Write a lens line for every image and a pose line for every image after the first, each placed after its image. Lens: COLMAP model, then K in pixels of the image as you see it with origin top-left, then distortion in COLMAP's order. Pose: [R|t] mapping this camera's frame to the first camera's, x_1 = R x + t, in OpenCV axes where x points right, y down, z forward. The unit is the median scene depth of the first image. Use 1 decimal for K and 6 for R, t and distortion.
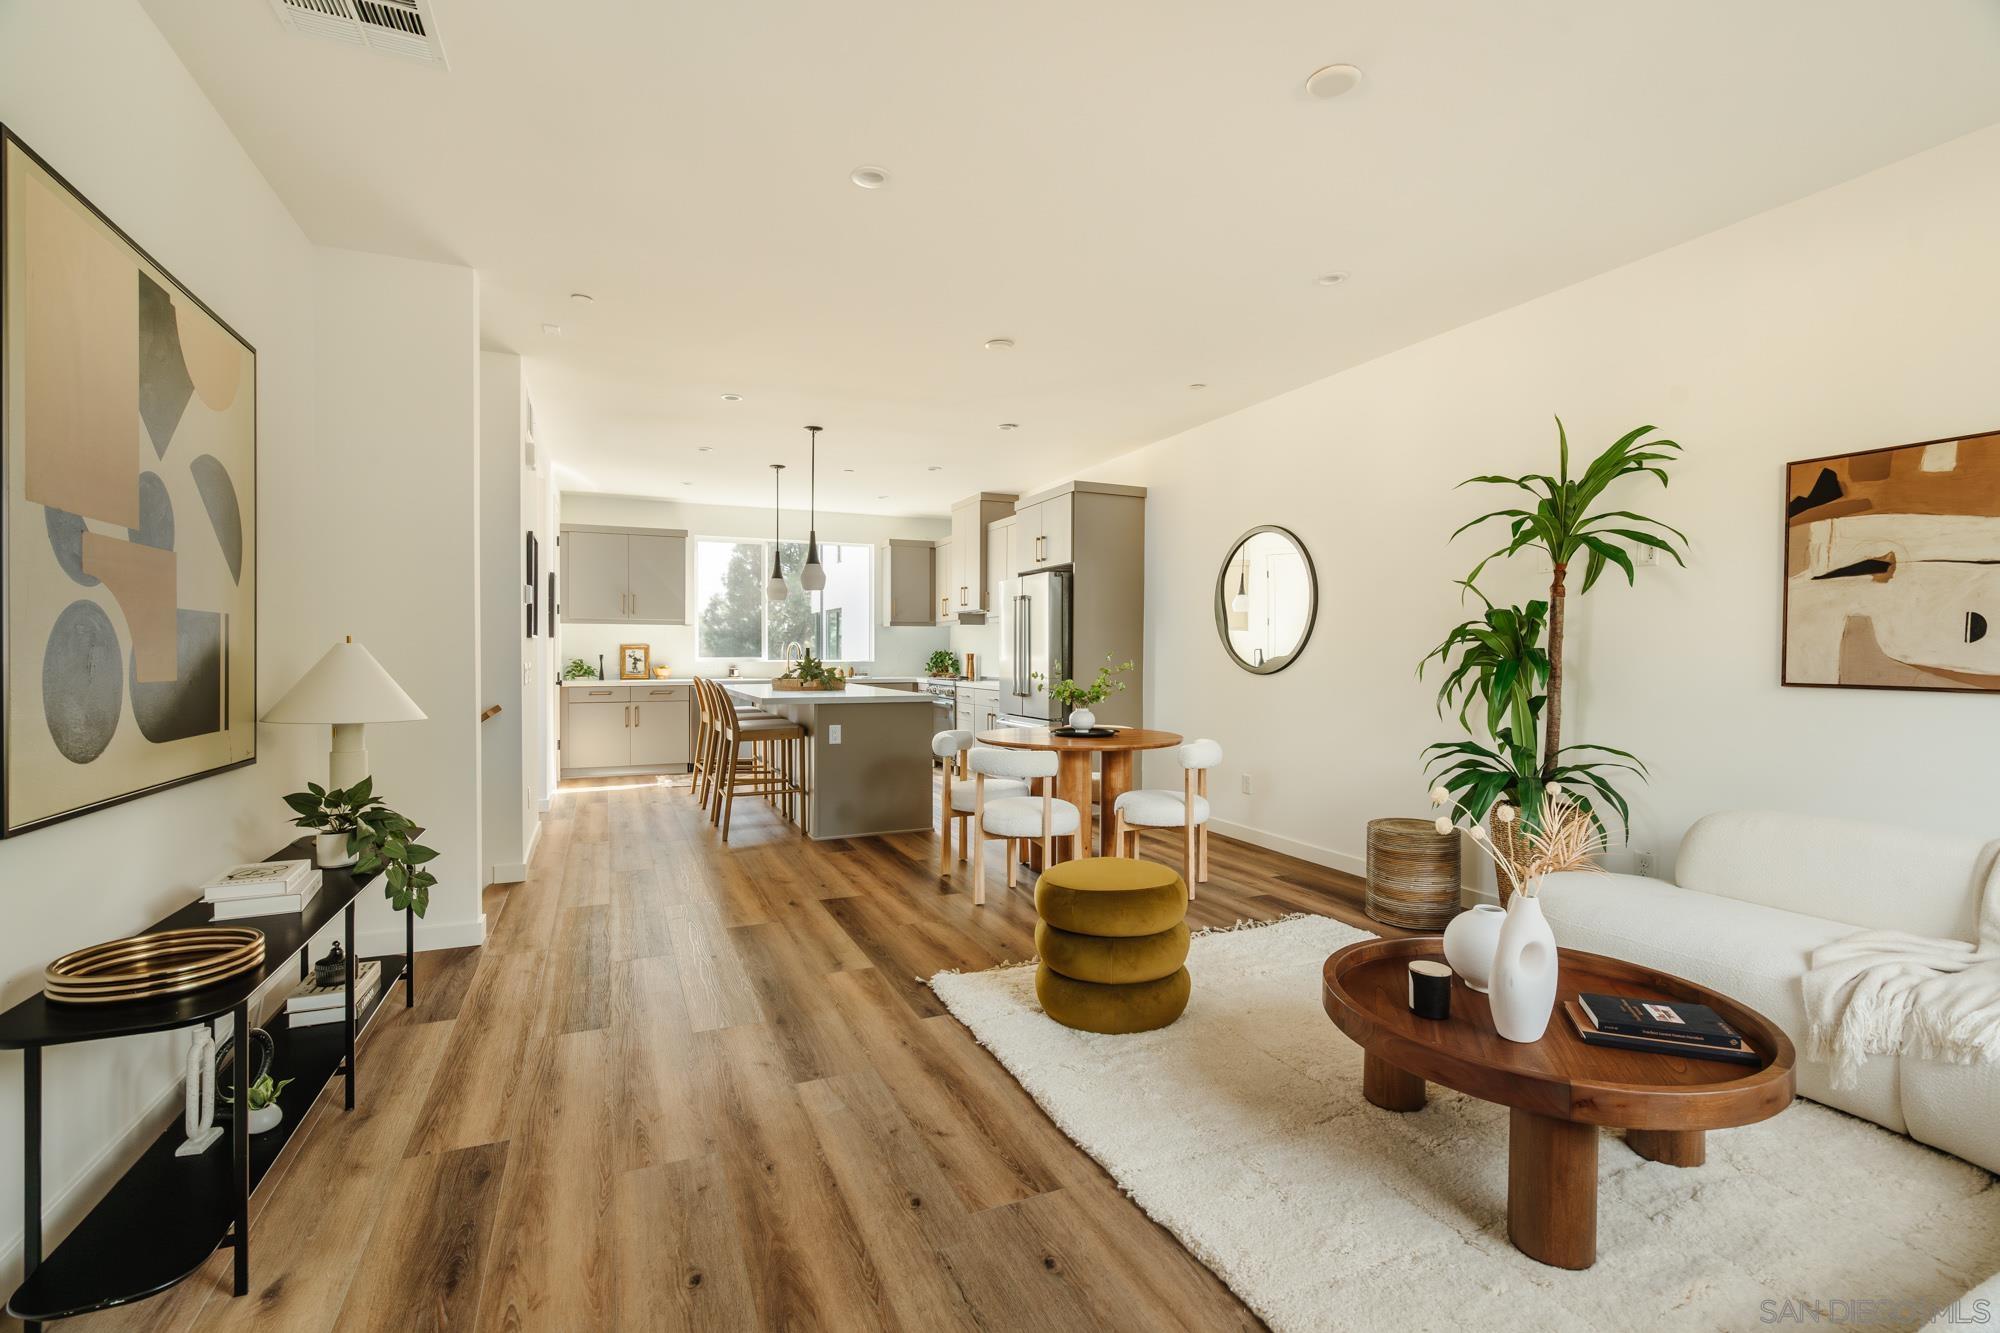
lens RADIAL K [[900.8, 0, 1003.9], [0, 900.8, 659.5], [0, 0, 1]] dist [-0.008780, -0.000179]
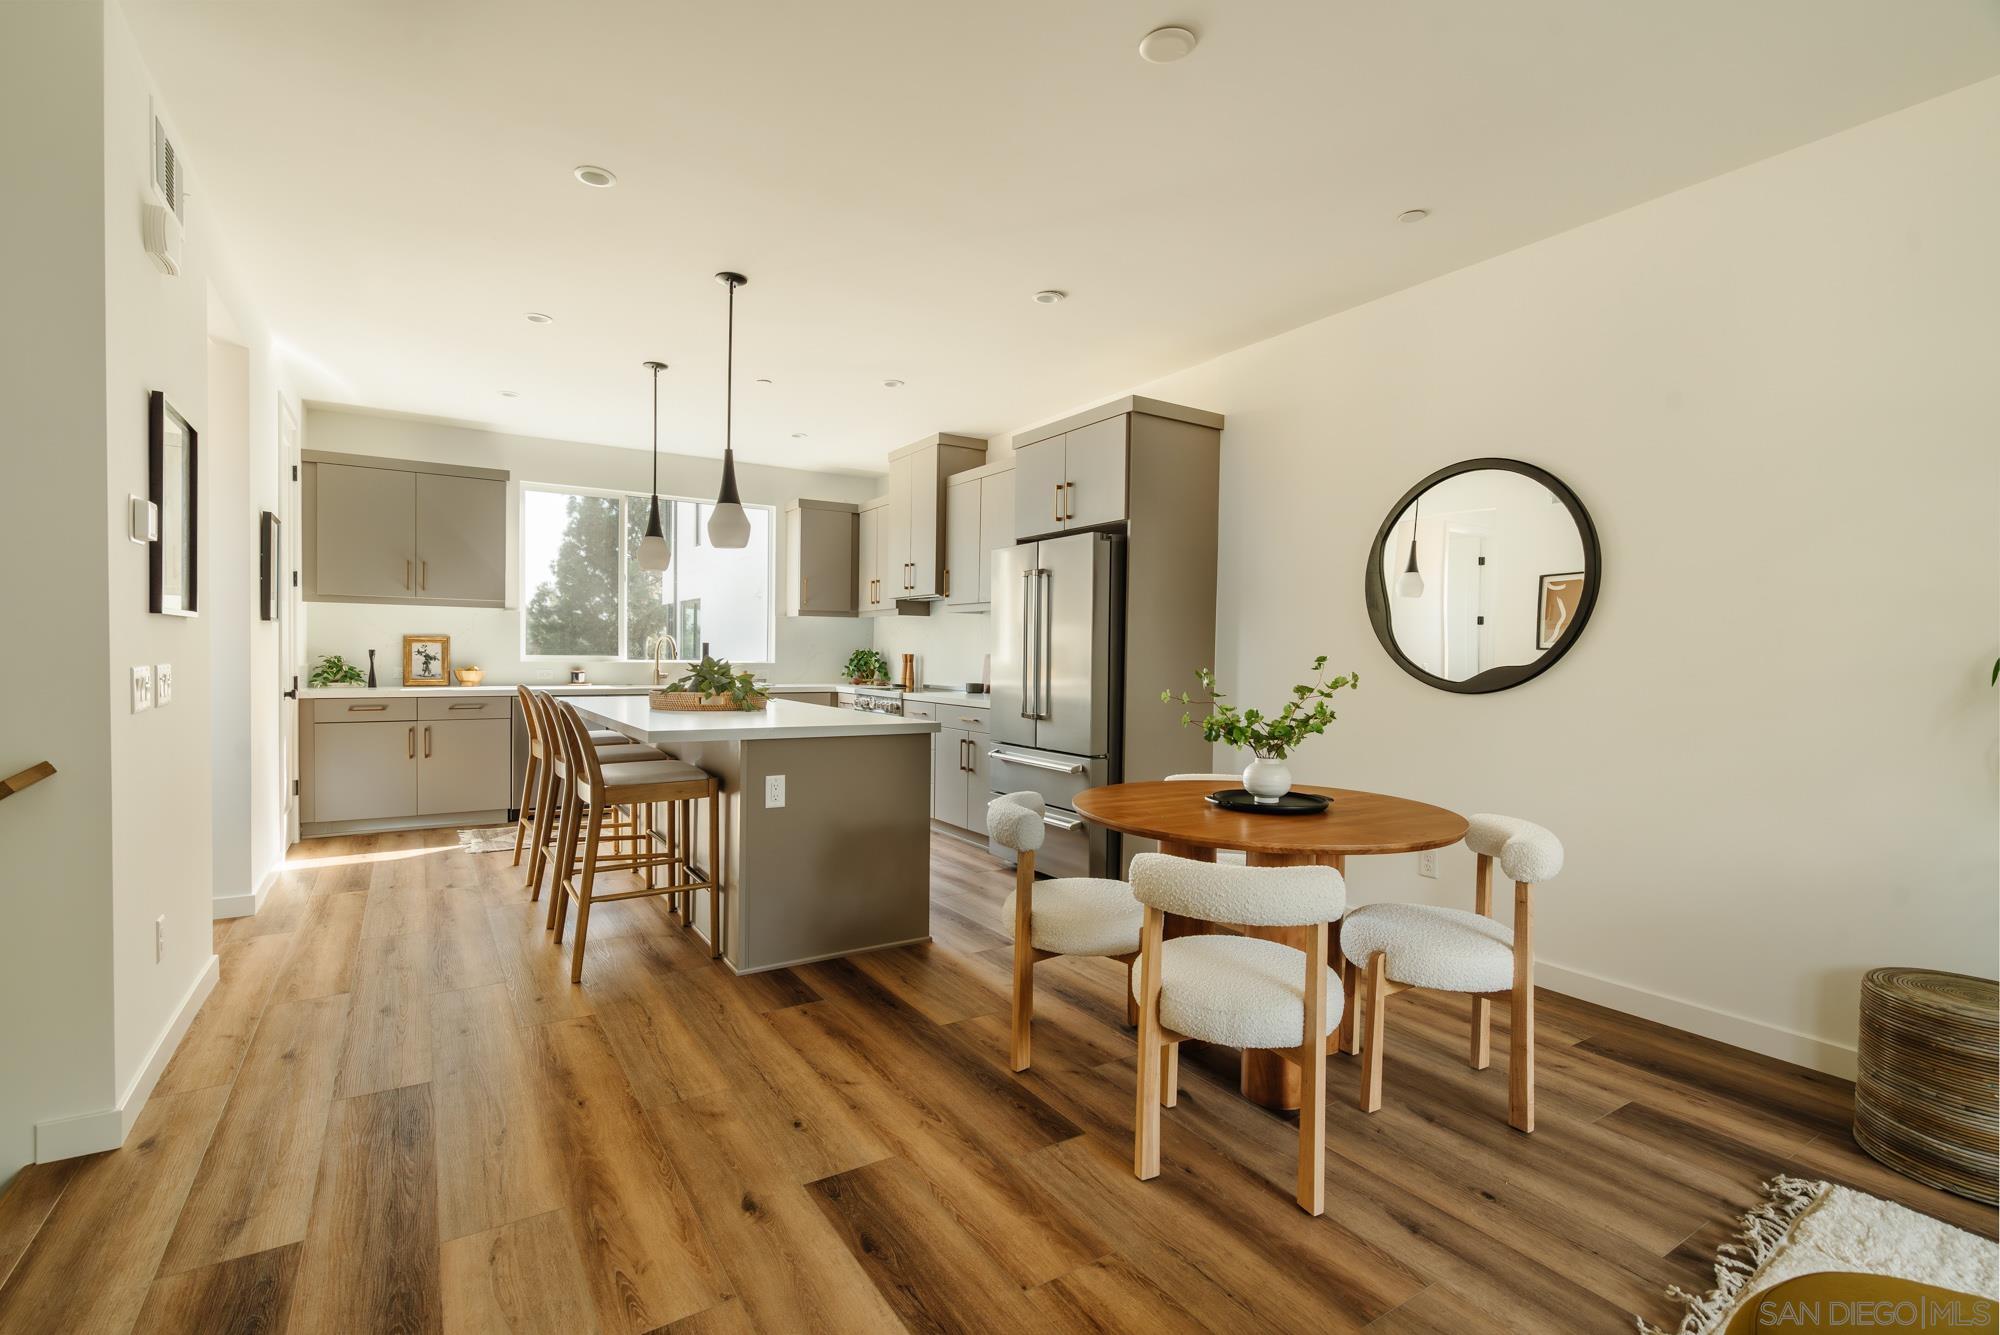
lens RADIAL K [[929.0, 0, 995.4], [0, 929.0, 672.5], [0, 0, 1]] dist [0.000152, 0.000493]
pose [[0.989696, 0.008577, 0.142924, -0.132970], [-0.010453, 0.999869, 0.012382, -0.002895], [-0.142799, -0.013748, 0.989656, 0.383390]]
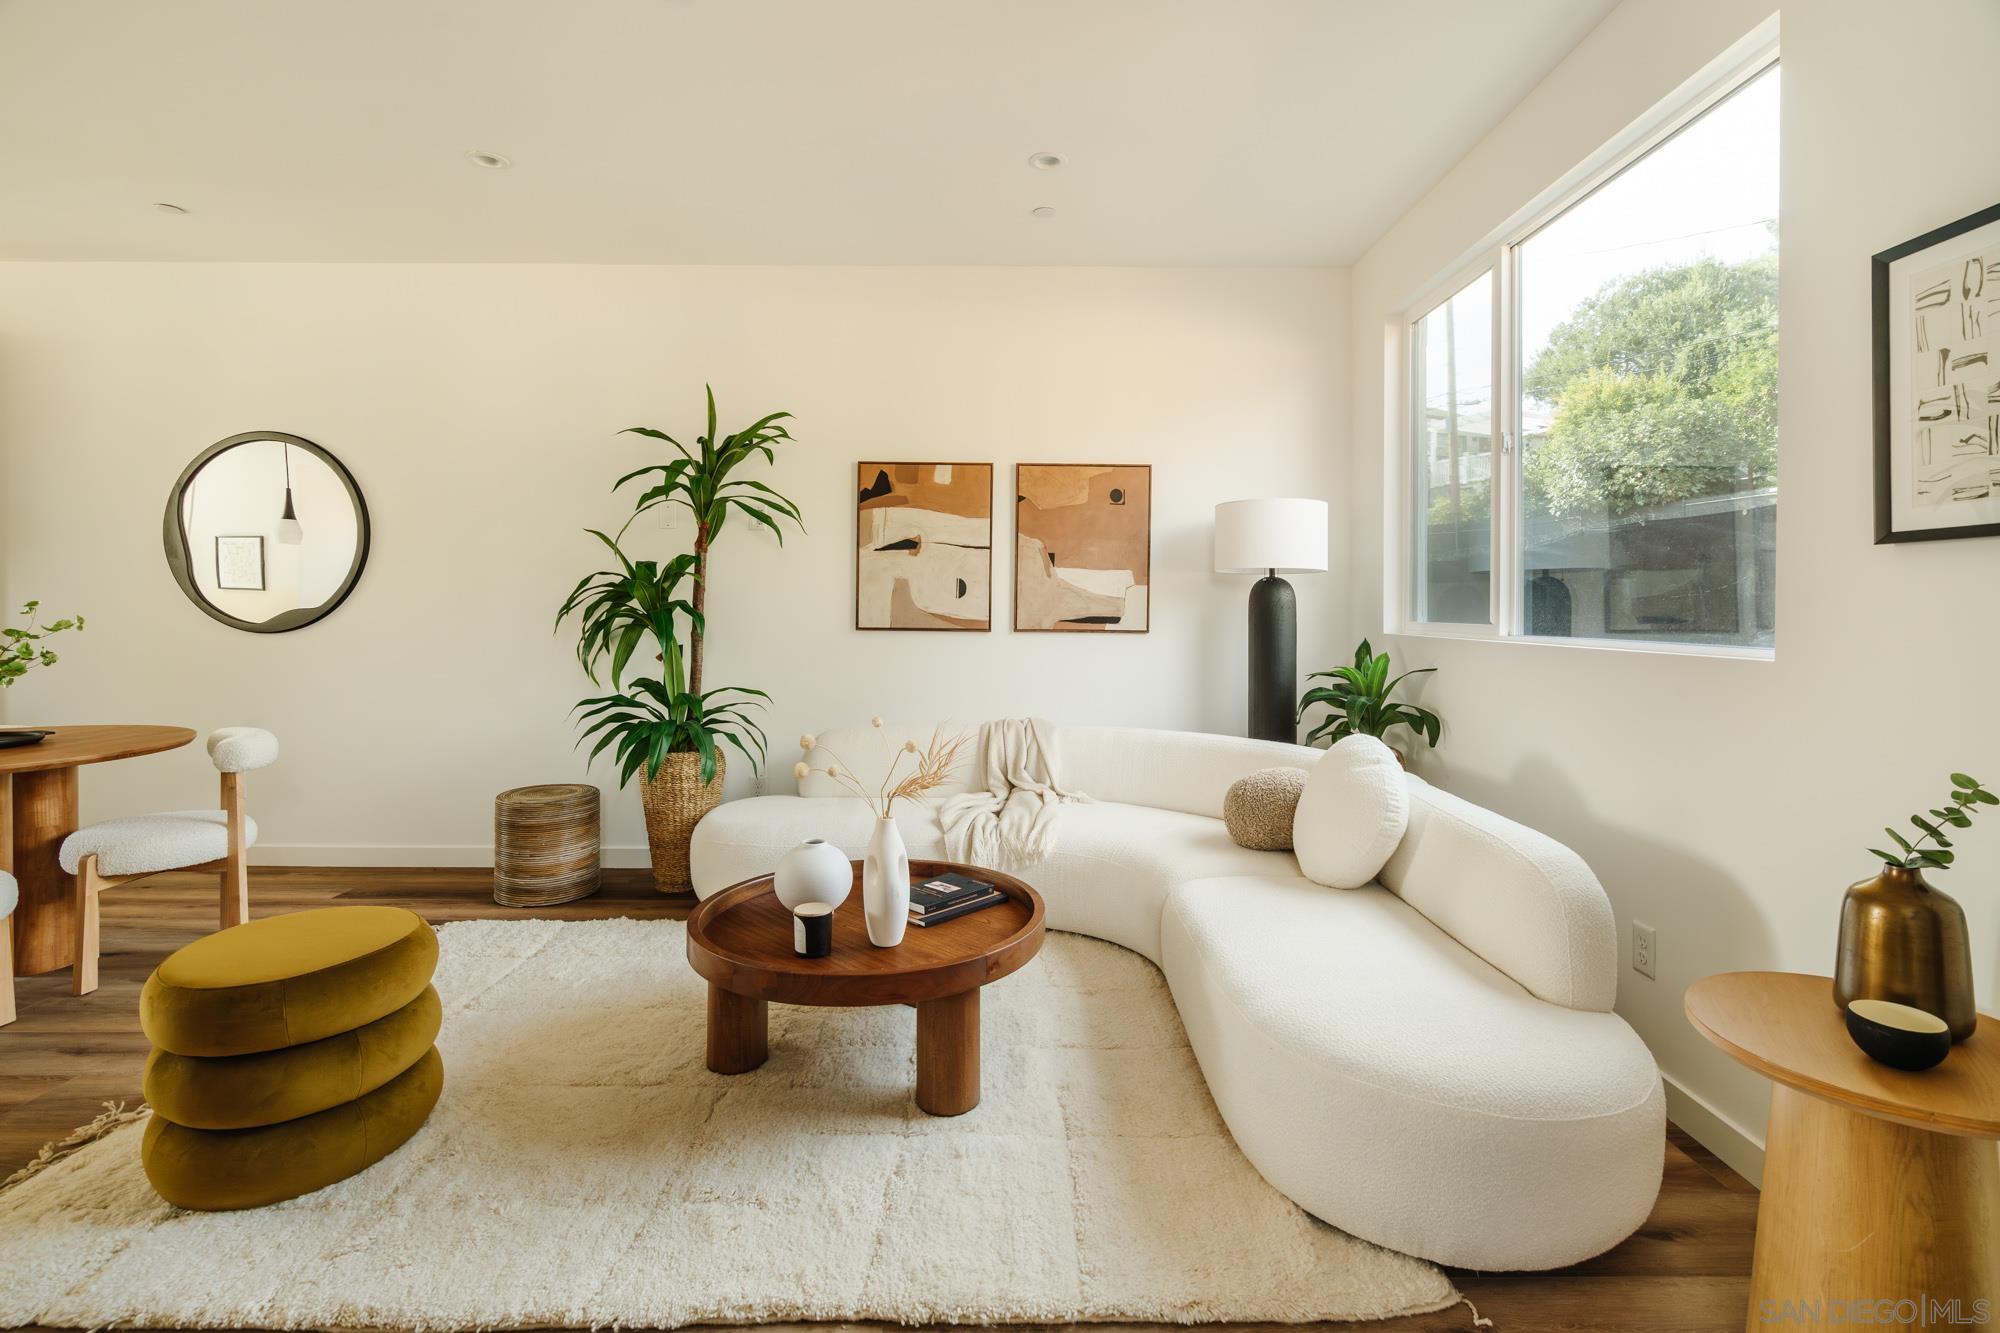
lens RADIAL K [[904.6, 0, 1022.1], [0, 904.6, 616.6], [0, 0, 1]] dist [-0.001245, -0.000113]
pose [[0.397583, -0.009829, 0.917514, -0.139632], [0.004583, 0.999951, 0.008726, -0.000416], [-0.917555, 0.000736, 0.397609, 0.132111]]
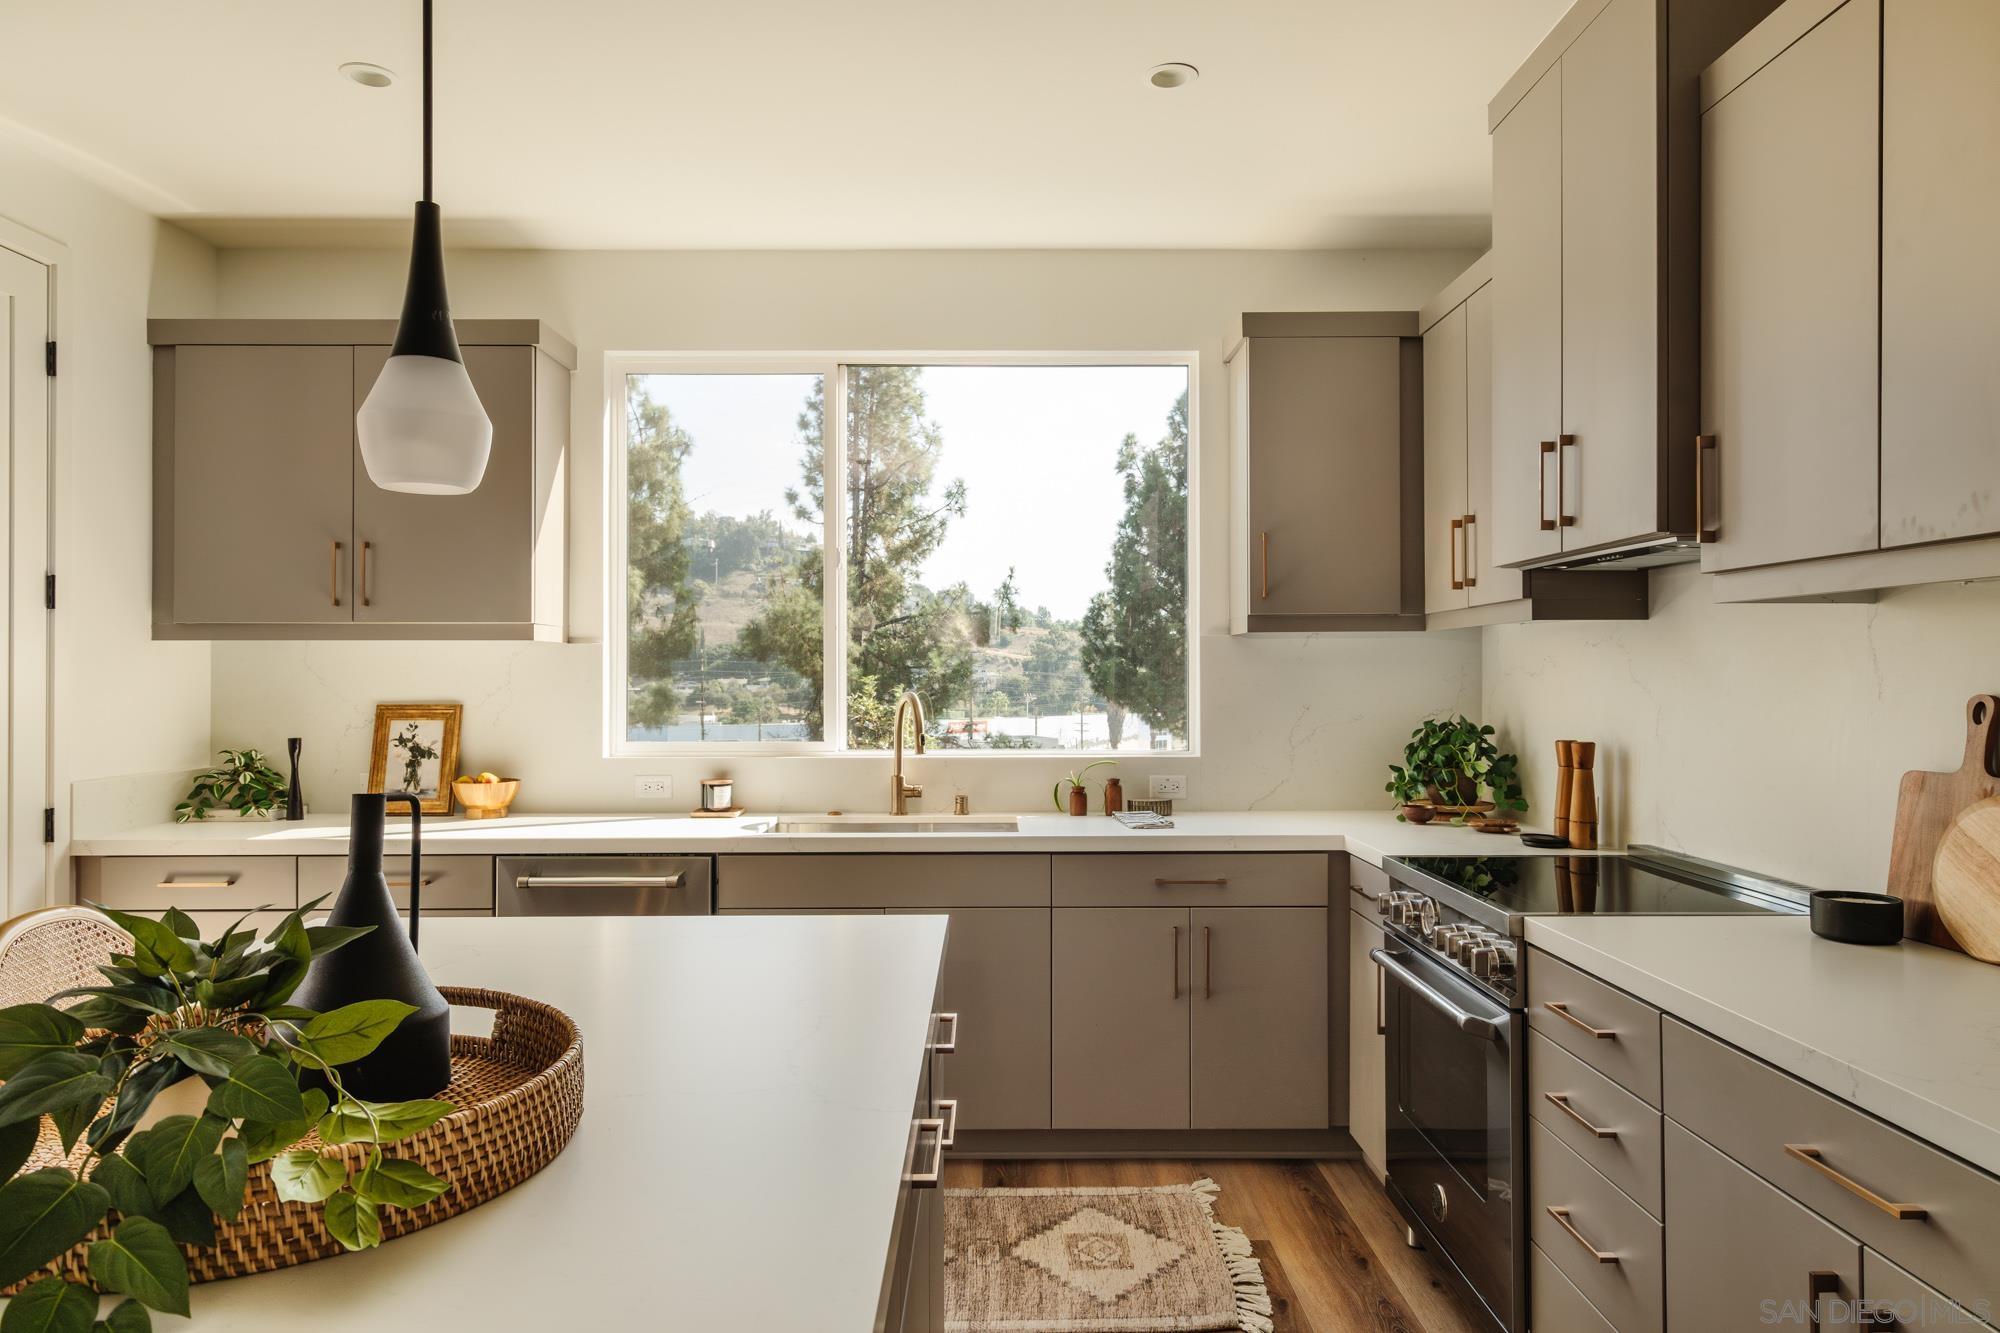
lens RADIAL K [[1315.2, 0, 965.0], [0, 1315.2, 667.6], [0, 0, 1]] dist [0.006145, 0.002758]
pose [[0.909362, -0.006474, -0.415955, -0.068736], [0.000038, 0.999880, -0.015481, -0.036139], [0.416005, 0.014062, 0.909253, 1.071452]]
